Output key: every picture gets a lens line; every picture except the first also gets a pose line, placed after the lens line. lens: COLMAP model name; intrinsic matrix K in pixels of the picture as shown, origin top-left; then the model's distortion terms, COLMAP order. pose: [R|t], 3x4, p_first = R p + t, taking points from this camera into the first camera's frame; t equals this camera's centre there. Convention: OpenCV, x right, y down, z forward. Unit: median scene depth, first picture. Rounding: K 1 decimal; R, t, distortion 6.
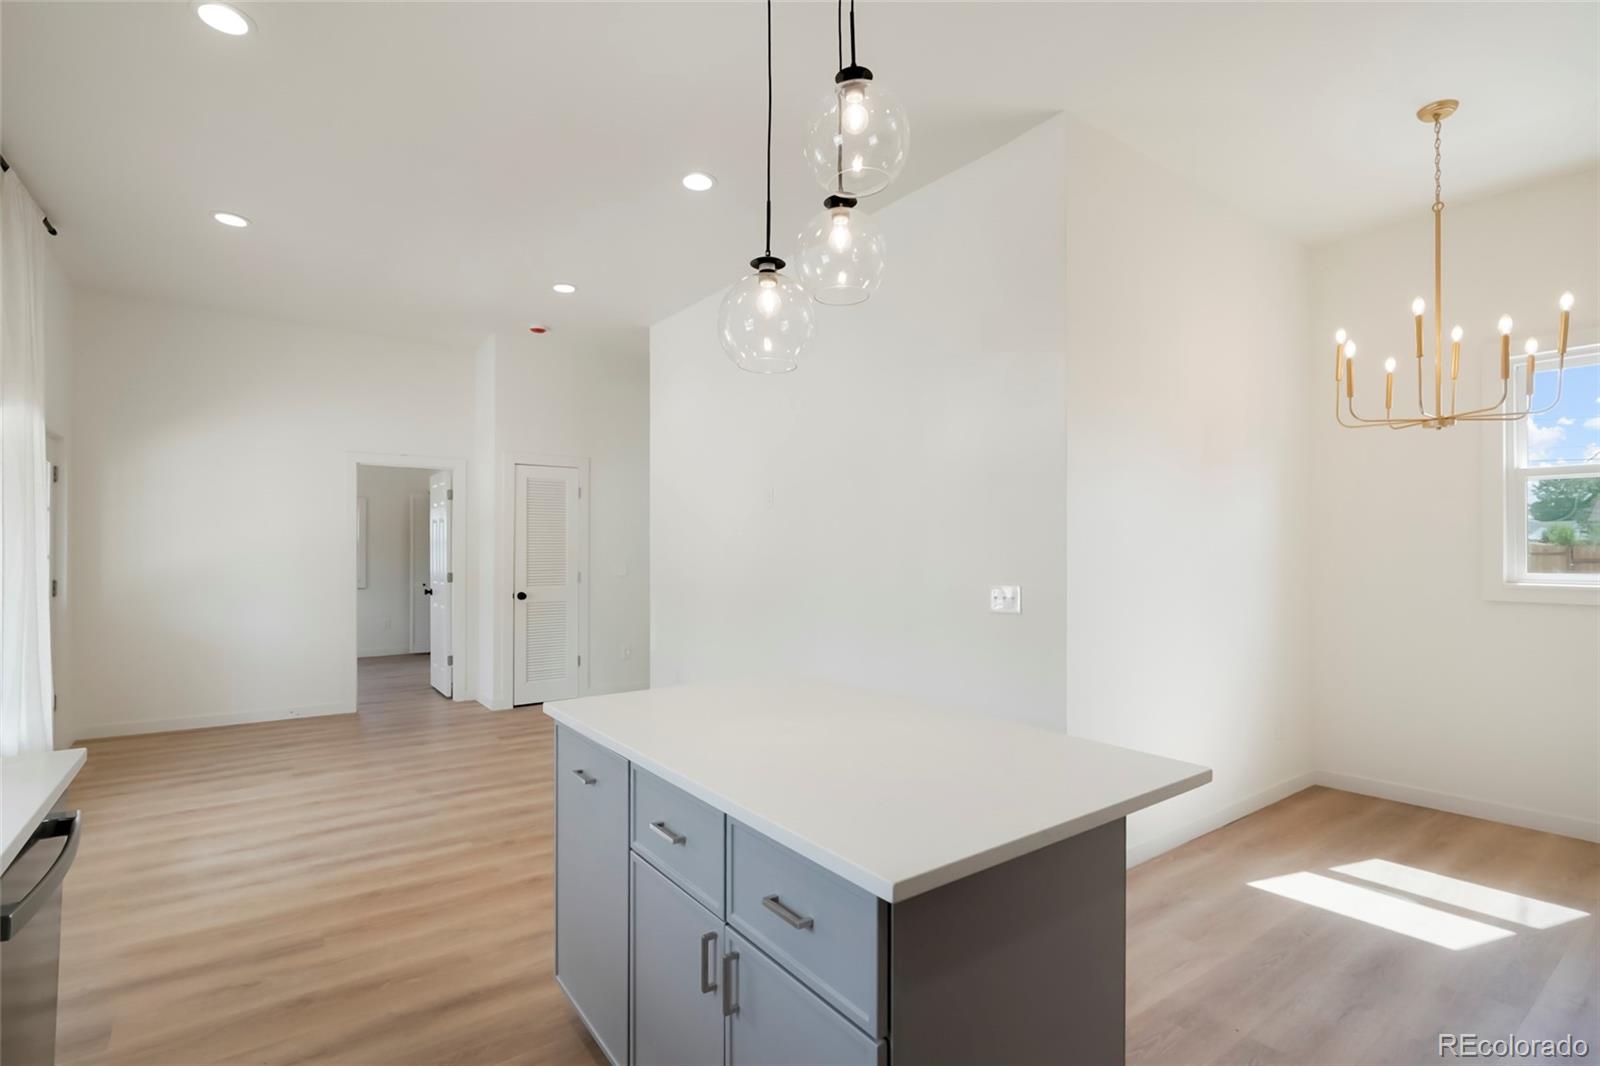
lens RADIAL K [[756.5, 0, 765.3], [0, 756.5, 548.1], [0, 0, 1]] dist [-0.001011, 0.000356]
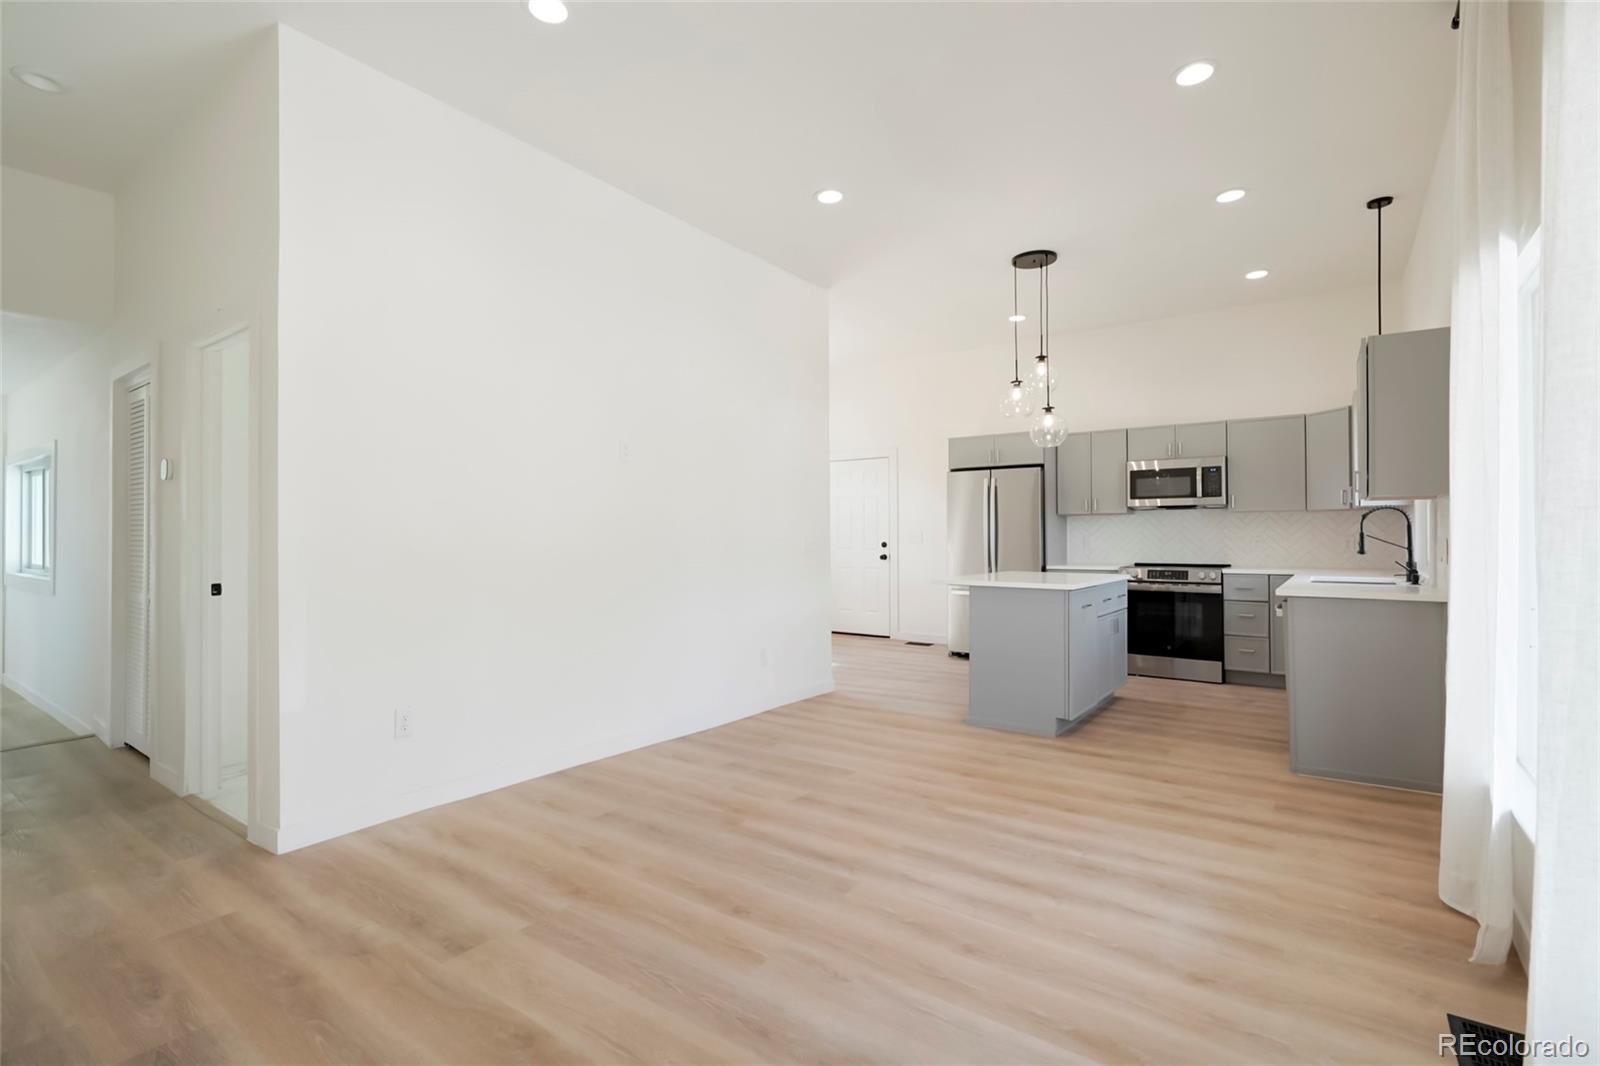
lens RADIAL K [[746.9, 0, 806.6], [0, 746.9, 528.4], [0, 0, 1]] dist [-0.002844, -0.000015]
pose [[-0.331456, 0.004425, 0.943460, -1.209055], [0.001770, 0.999990, -0.004068, 0.040986], [-0.943469, 0.000321, -0.331461, 1.466744]]
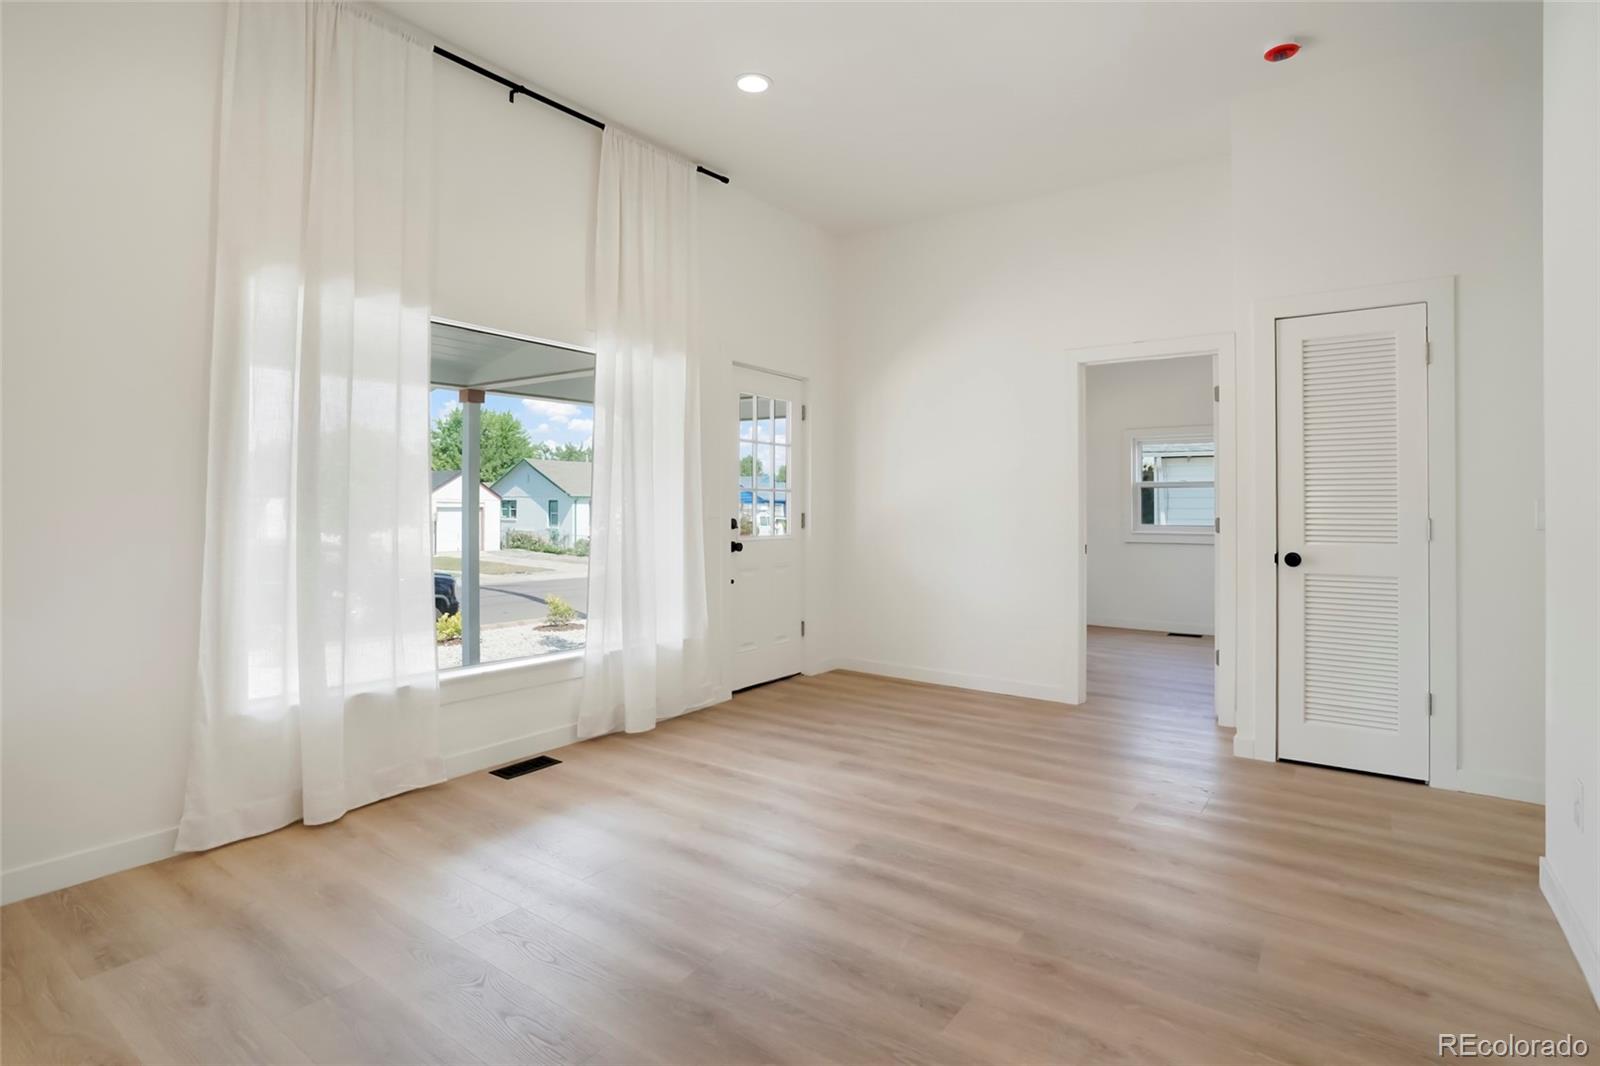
lens RADIAL K [[810.4, 0, 800.1], [0, 810.4, 483.0], [0, 0, 1]] dist [-0.022259, 0.000732]
pose [[0.324973, -0.027813, -0.945314, 0.192262], [-0.006423, 0.999479, -0.031615, 0.052866], [0.945701, 0.016346, 0.324625, 0.876876]]
